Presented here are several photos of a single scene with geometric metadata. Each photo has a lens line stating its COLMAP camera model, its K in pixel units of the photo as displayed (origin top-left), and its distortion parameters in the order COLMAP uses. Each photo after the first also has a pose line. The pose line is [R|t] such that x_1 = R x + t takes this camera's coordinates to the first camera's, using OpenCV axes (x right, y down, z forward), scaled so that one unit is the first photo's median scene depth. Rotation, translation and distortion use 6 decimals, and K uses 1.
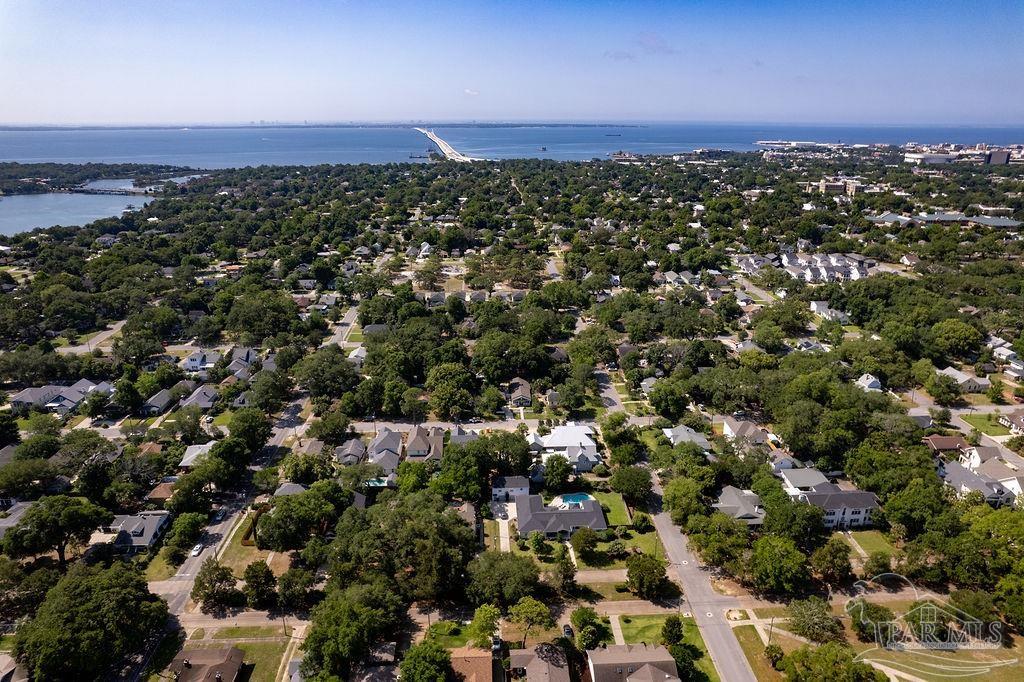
lens RADIAL K [[656.8, 0, 512.0], [0, 656.8, 341.0], [0, 0, 1]] dist [-0.066416, 0.057372]
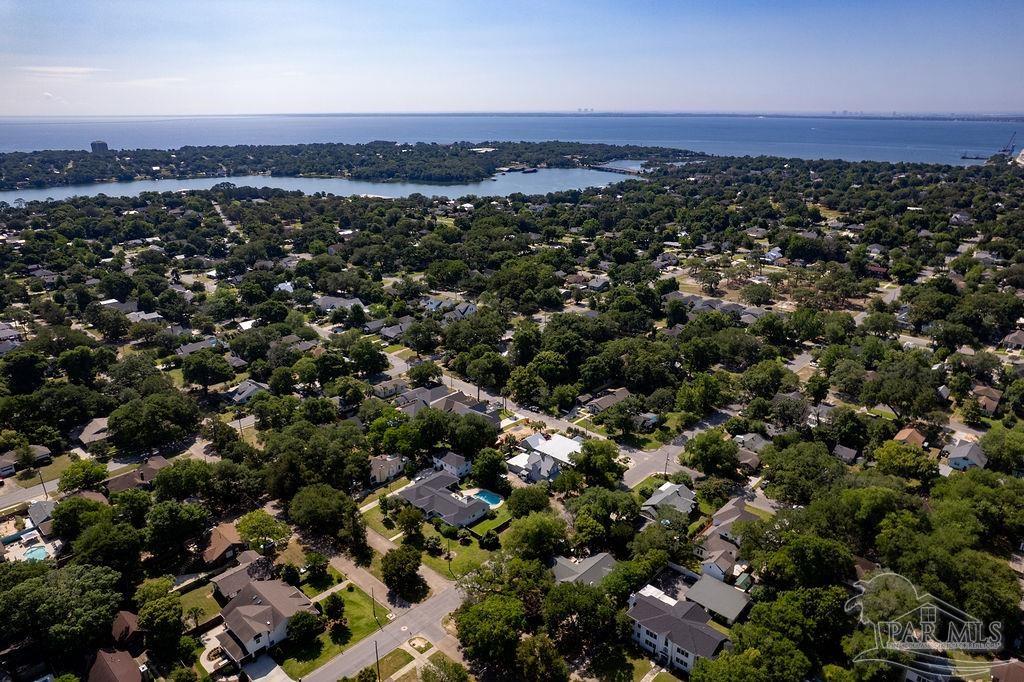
lens RADIAL K [[656.8, 0, 512.0], [0, 656.8, 341.0], [0, 0, 1]] dist [-0.066416, 0.057372]
pose [[0.696372, 0.234166, -0.678404, 0.106432], [-0.223311, 0.969047, 0.105263, -0.014562], [0.682055, 0.078193, 0.727109, 0.040216]]
